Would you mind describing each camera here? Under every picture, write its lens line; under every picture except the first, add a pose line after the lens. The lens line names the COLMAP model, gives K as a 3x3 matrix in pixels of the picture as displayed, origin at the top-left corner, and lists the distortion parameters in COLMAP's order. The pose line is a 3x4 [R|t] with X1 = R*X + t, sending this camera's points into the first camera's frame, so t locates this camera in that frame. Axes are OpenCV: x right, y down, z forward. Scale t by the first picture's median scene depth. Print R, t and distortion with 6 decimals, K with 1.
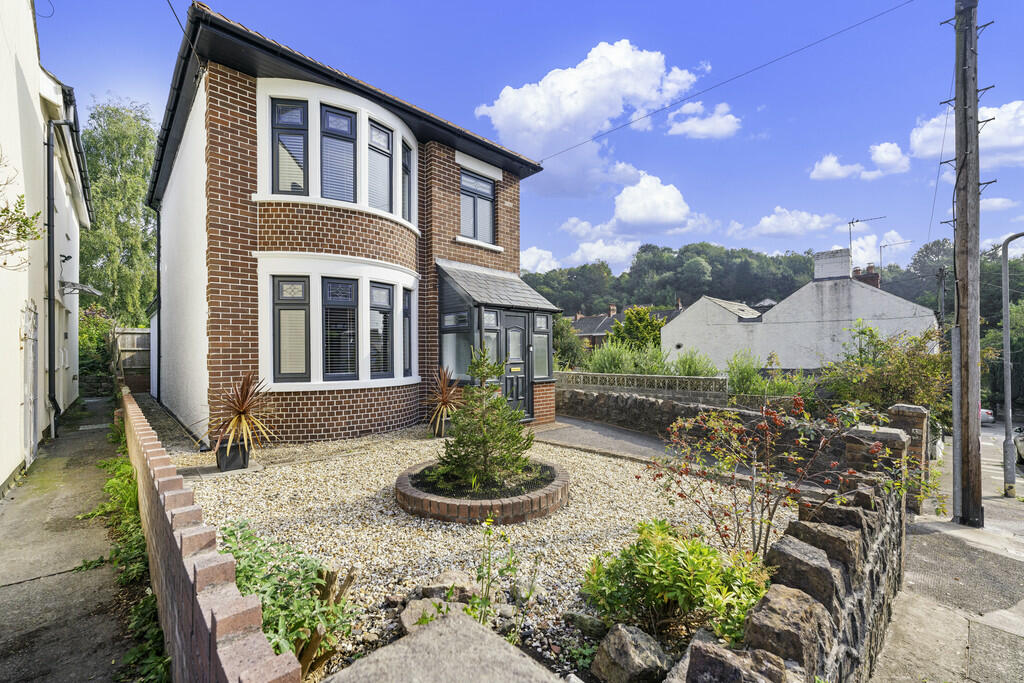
lens RADIAL K [[414.8, 0, 512.4], [0, 414.8, 344.4], [0, 0, 1]] dist [-0.001320, -0.000113]
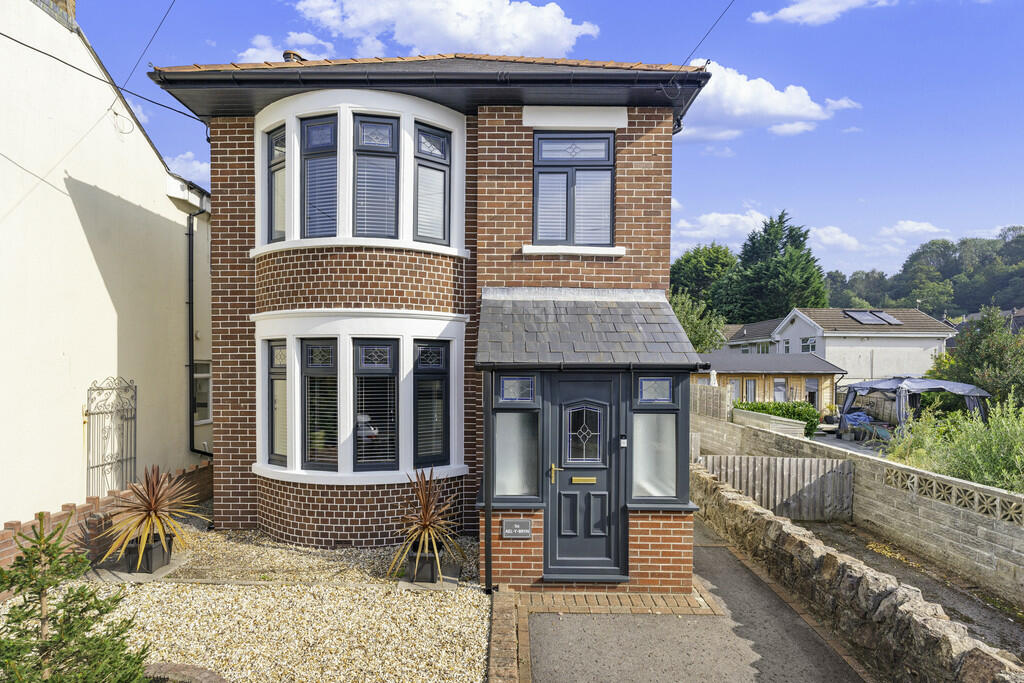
lens RADIAL K [[495.1, 0, 511.2], [0, 495.1, 365.7], [0, 0, 1]] dist [0.002433, -0.000347]
pose [[0.708314, 0.013446, -0.705770, 0.419053], [0.001641, 0.999785, 0.020694, -0.108399], [0.705896, -0.015816, 0.708139, 0.509968]]
